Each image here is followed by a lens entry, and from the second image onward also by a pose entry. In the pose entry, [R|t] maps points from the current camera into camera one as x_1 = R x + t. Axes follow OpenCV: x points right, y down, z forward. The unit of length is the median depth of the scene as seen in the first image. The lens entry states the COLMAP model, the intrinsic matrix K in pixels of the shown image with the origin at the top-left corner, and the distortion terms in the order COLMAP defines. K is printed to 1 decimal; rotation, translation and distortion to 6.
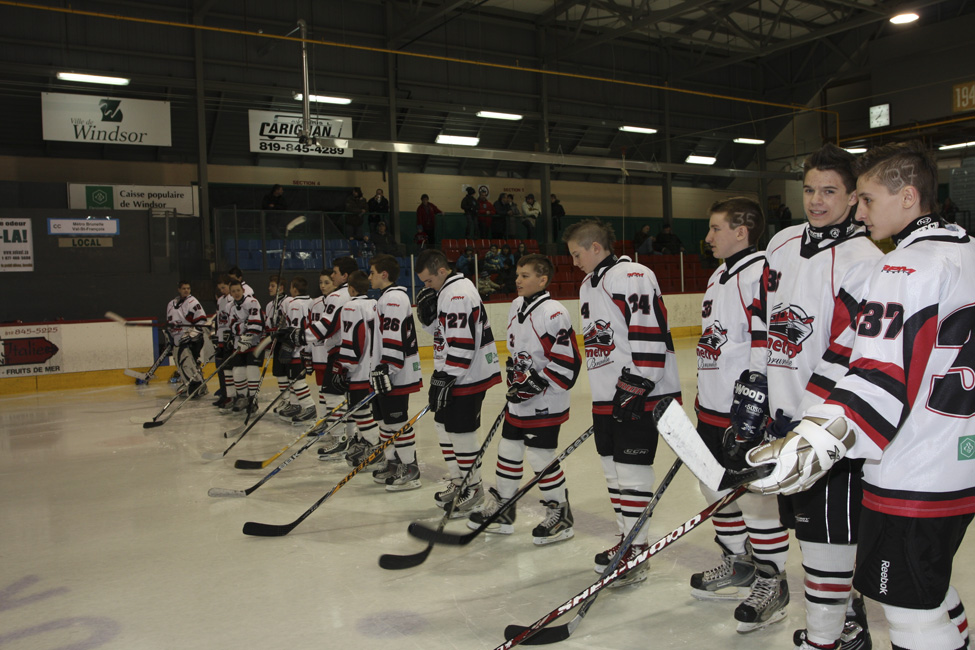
lens RADIAL K [[905.7, 0, 484.6], [0, 905.7, 326.7], [0, 0, 1]] dist [-0.050353, 0.000000]
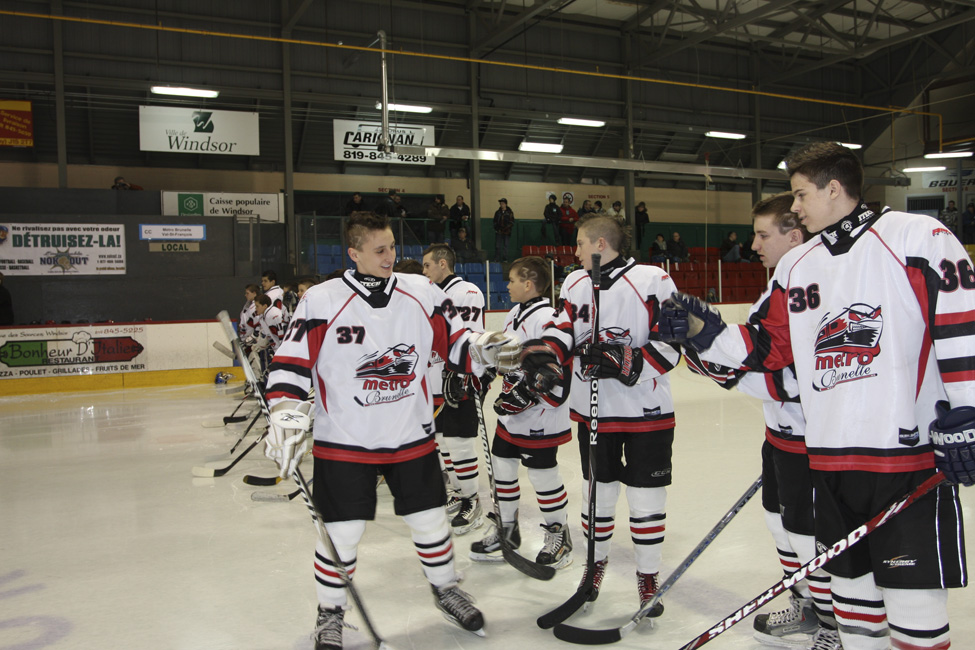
lens RADIAL K [[885.0, 0, 482.1], [0, 885.0, 326.5], [0, 0, 1]] dist [-0.068037, 0.039961]
pose [[0.991128, 0.015189, -0.132042, 0.043713], [-0.015968, 0.999861, -0.004843, -0.001518], [0.131950, 0.006908, 0.991232, 0.023091]]
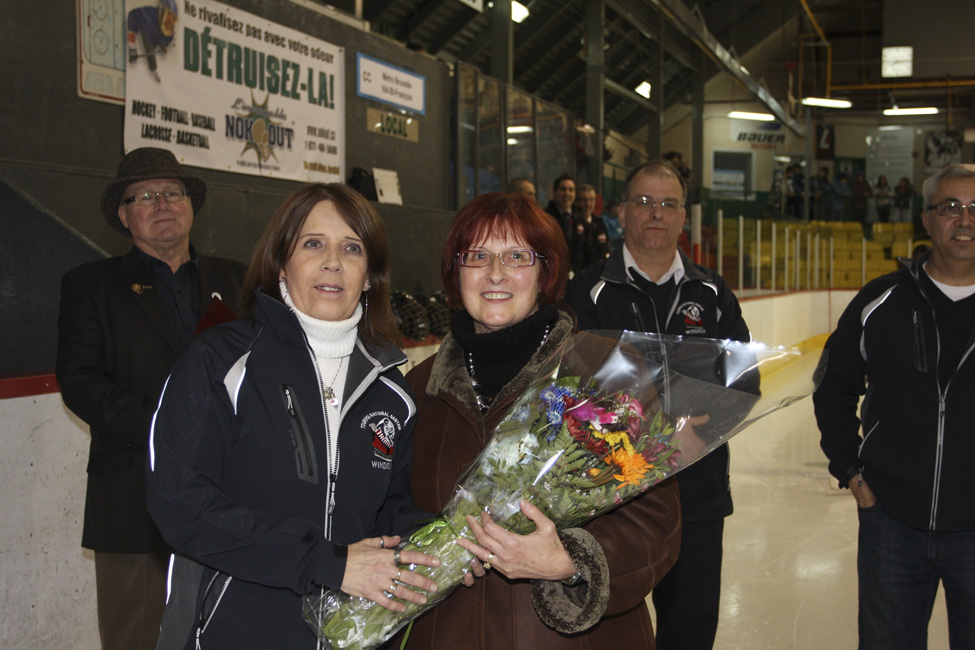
lens RADIAL K [[1365.3, 0, 483.5], [0, 1365.3, 322.4], [0, 0, 1]] dist [0.003184, 0.000000]
pose [[0.790028, 0.019931, 0.612746, -0.684343], [-0.011411, 0.999776, -0.017808, 0.003925], [-0.612964, 0.007076, 0.790079, 0.429153]]
